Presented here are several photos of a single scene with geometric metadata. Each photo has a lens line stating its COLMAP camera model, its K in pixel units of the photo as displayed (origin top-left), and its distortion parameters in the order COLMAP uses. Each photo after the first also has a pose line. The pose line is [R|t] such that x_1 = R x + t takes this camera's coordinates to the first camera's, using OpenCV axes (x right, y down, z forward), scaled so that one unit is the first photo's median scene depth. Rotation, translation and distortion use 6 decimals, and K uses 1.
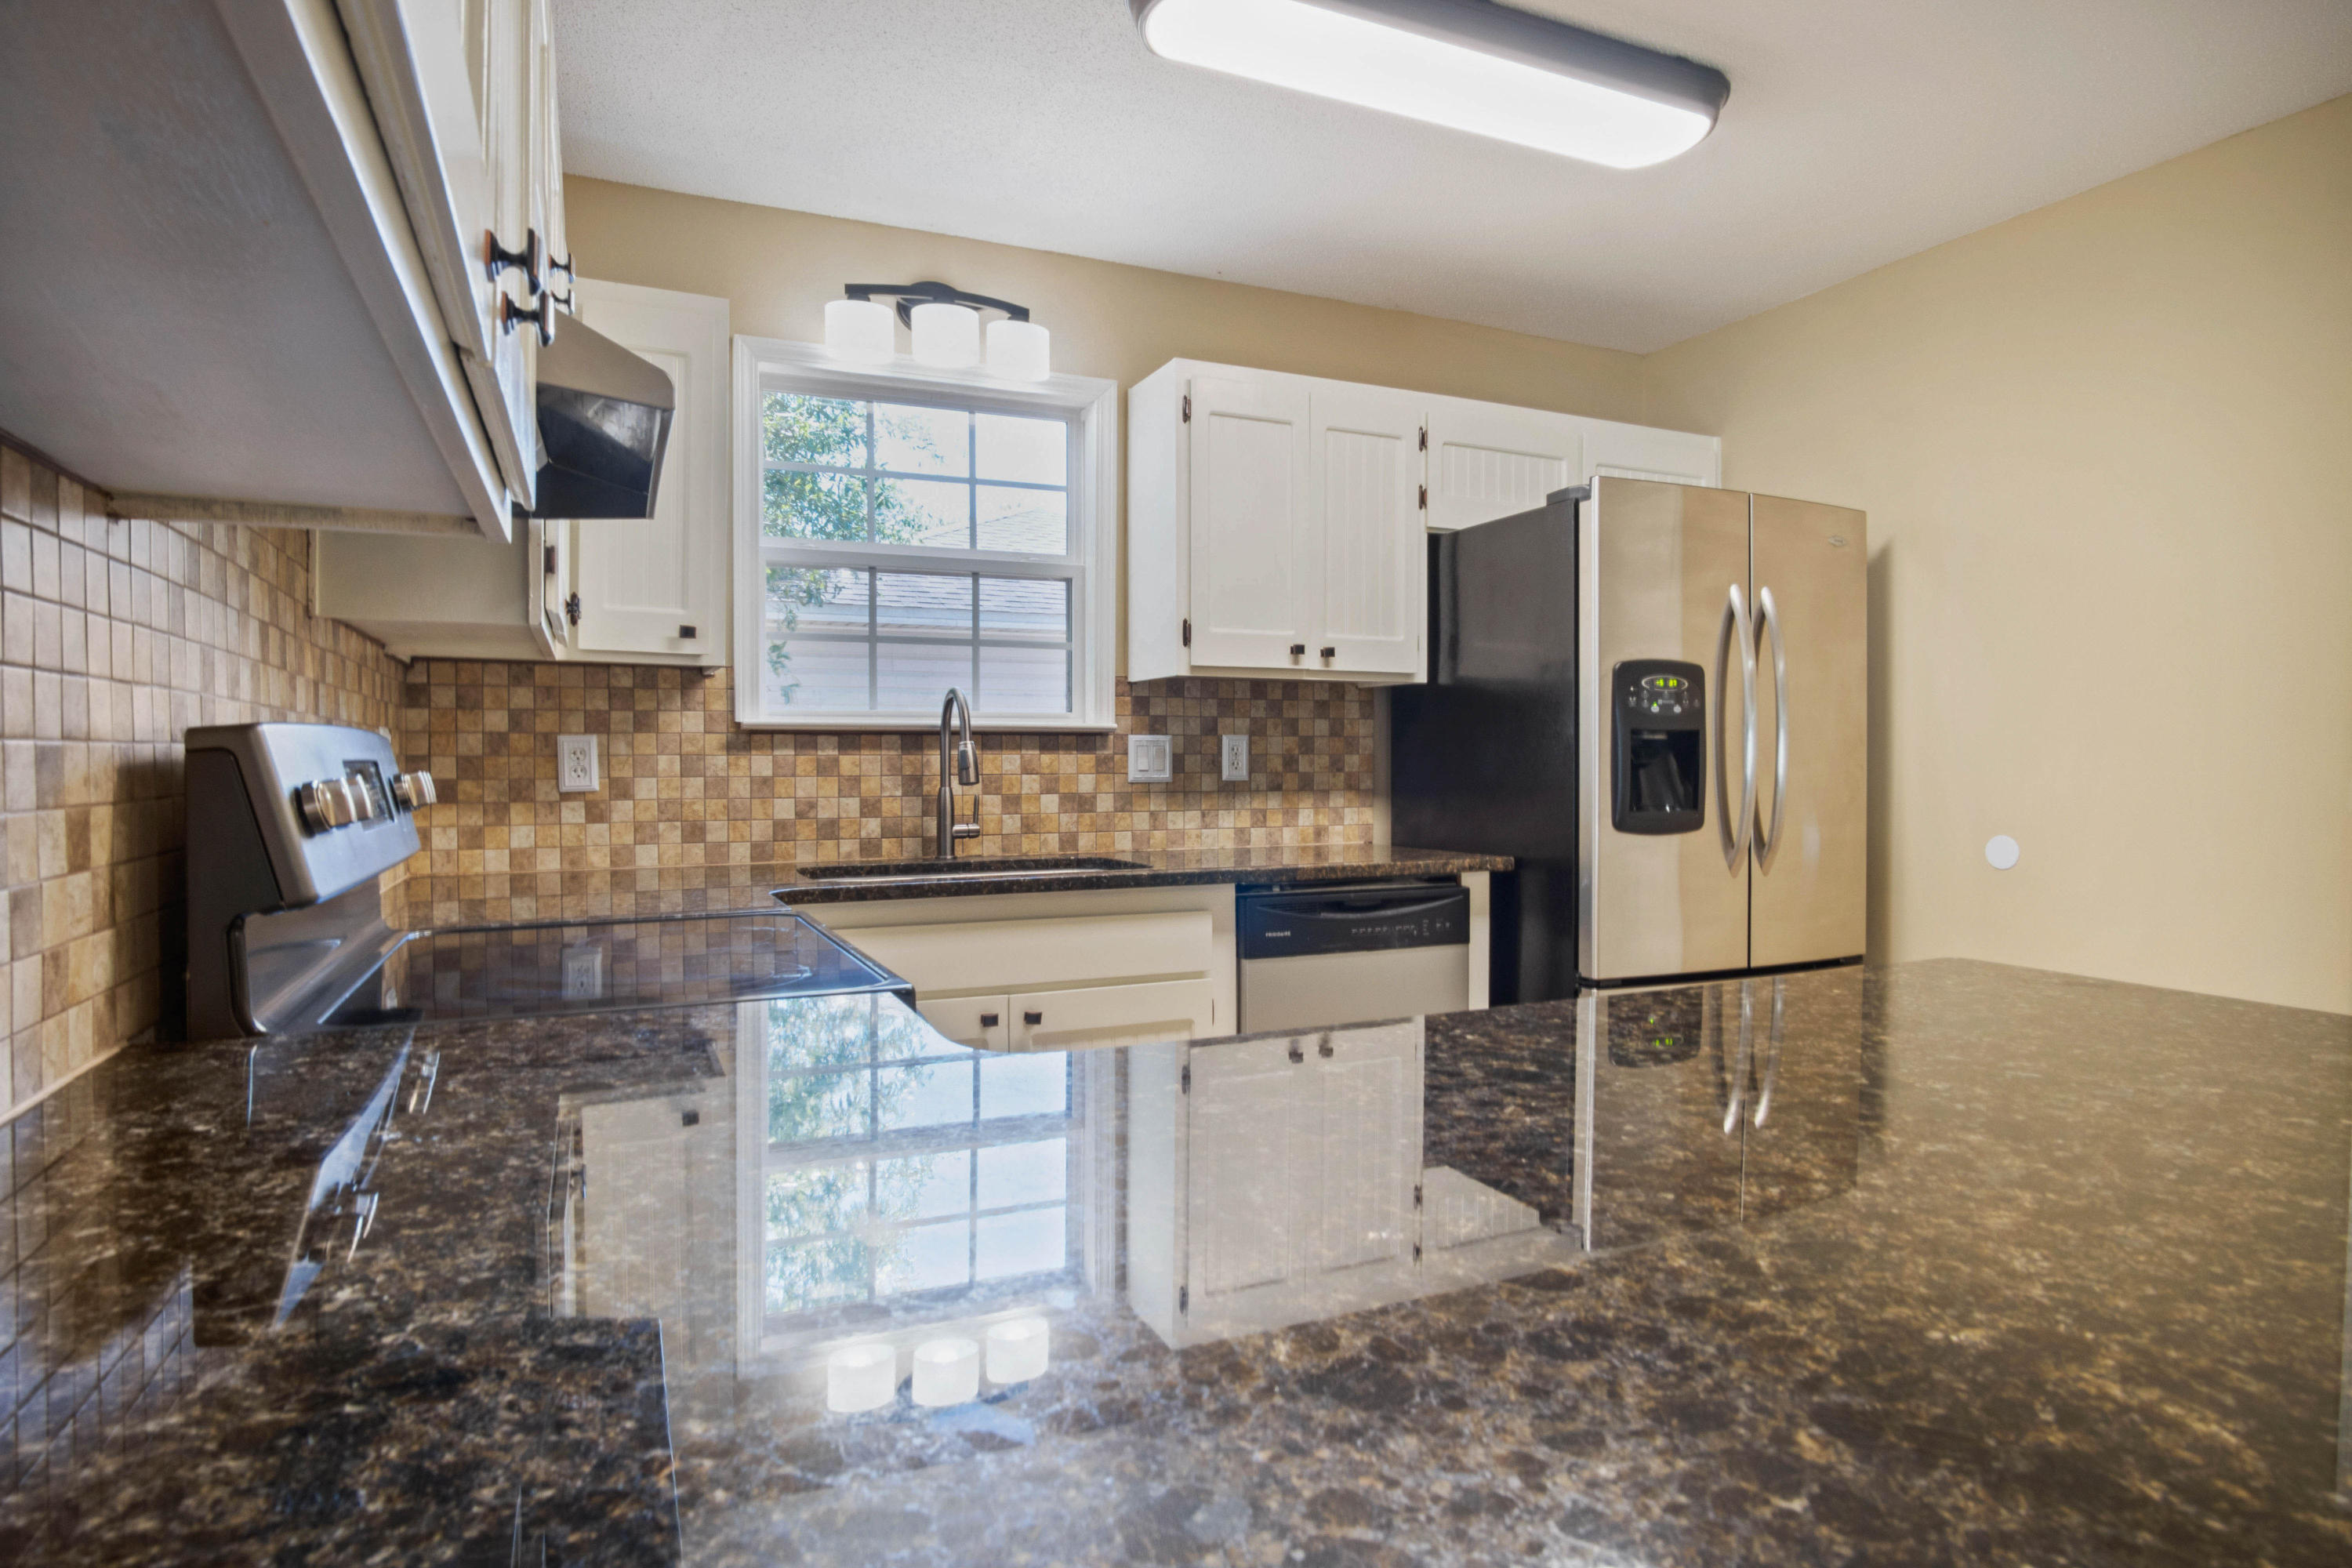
lens RADIAL K [[1266.5, 0, 1159.0], [0, 1266.5, 794.1], [0, 0, 1]] dist [-0.027795, 0.005789]
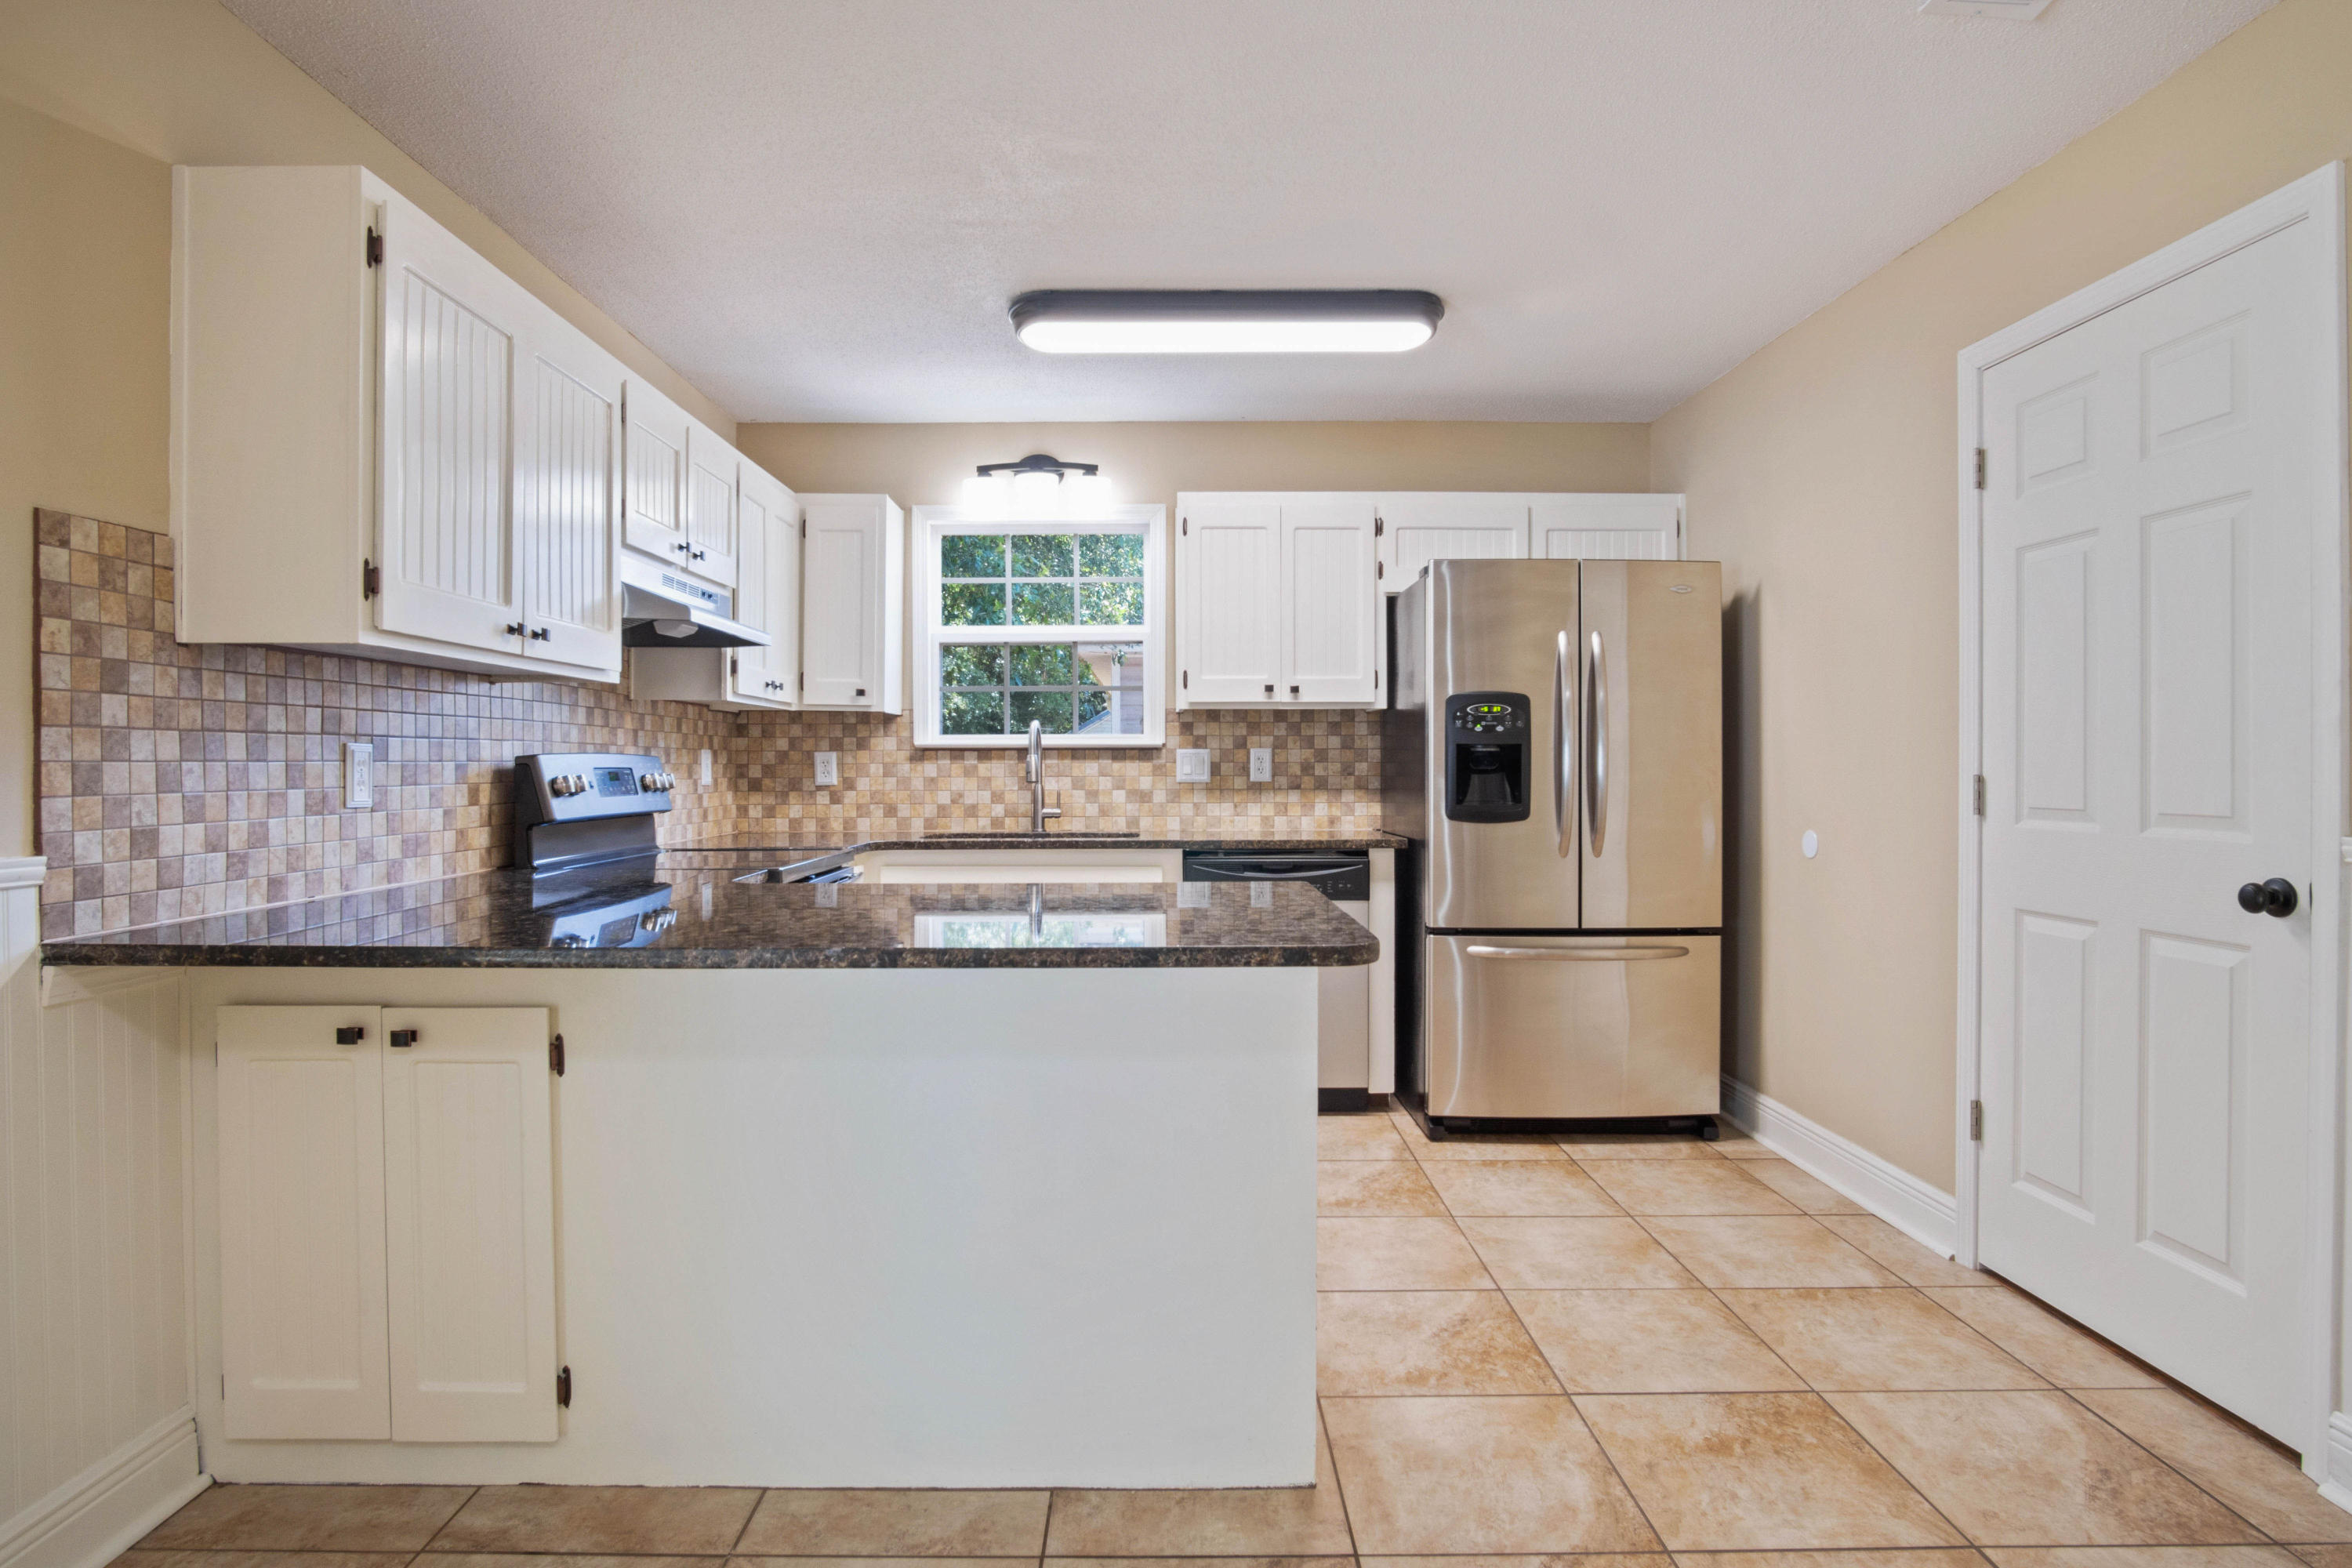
lens RADIAL K [[1266.5, 0, 1157.6], [0, 1266.5, 771.7], [0, 0, 1]] dist [-0.027795, 0.005789]
pose [[0.915246, 0.001468, -0.402894, 0.588315], [-0.010146, 0.999760, -0.019406, 0.007430], [0.402769, 0.021849, 0.915041, -0.349507]]
